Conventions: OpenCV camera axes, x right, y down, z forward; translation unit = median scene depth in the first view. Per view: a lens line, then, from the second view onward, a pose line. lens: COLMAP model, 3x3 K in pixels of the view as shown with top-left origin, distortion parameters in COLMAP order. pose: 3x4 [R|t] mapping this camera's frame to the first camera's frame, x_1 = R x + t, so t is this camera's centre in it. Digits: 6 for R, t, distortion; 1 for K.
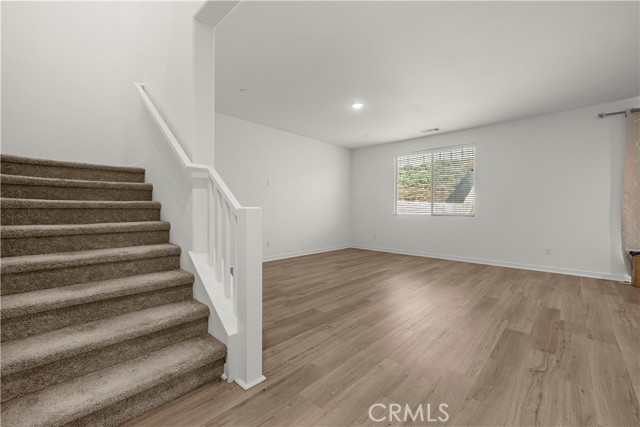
lens RADIAL K [[272.2, 0, 318.8], [0, 272.2, 212.5], [0, 0, 1]] dist [-0.004799, -0.000089]
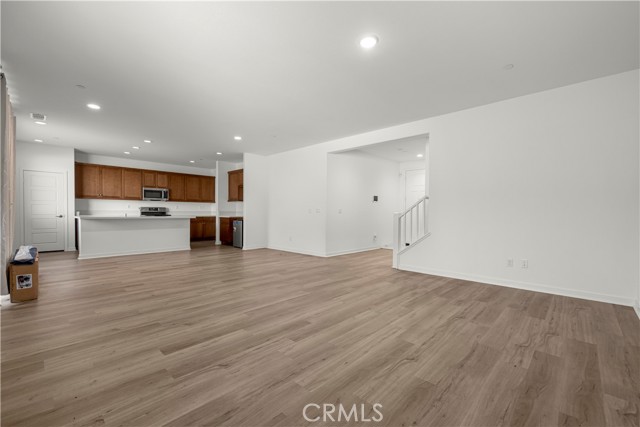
lens RADIAL K [[272.2, 0, 324.0], [0, 272.2, 218.2], [0, 0, 1]] dist [-0.004799, -0.000089]
pose [[-0.999917, -0.012851, 0.000850, 0.286832], [-0.012820, 0.999471, 0.029903, -0.019877], [-0.001233, 0.029889, -0.999552, 1.981692]]
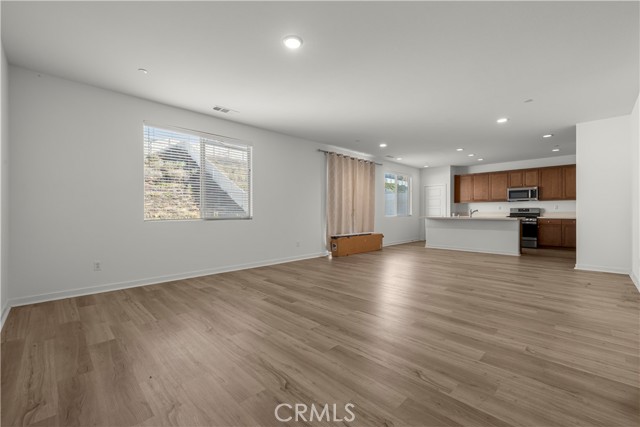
lens RADIAL K [[272.2, 0, 321.1], [0, 272.2, 211.8], [0, 0, 1]] dist [-0.004799, -0.000089]
pose [[0.031196, -0.001883, 0.999512, -0.577103], [0.009900, 0.999950, 0.001575, -0.015385], [-0.999464, 0.009846, 0.031213, 1.126166]]
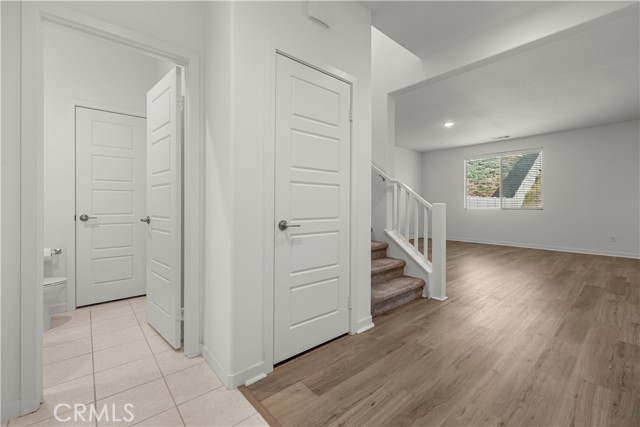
lens RADIAL K [[272.2, 0, 321.1], [0, 272.2, 202.7], [0, 0, 1]] dist [-0.004799, -0.000089]
pose [[0.993860, -0.002985, -0.110606, -0.392396], [0.001142, 0.999859, -0.016727, 0.002061], [0.110640, 0.016498, 0.993724, -0.427404]]
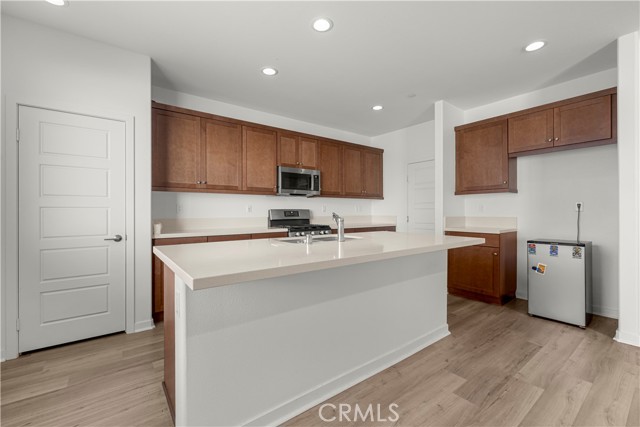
lens RADIAL K [[272.2, 0, 317.9], [0, 272.2, 214.6], [0, 0, 1]] dist [-0.004799, -0.000089]
pose [[-0.981885, -0.003914, 0.189439, 1.562059], [-0.000549, 0.999841, 0.017813, -0.026004], [-0.189479, 0.017386, -0.981731, 0.601264]]
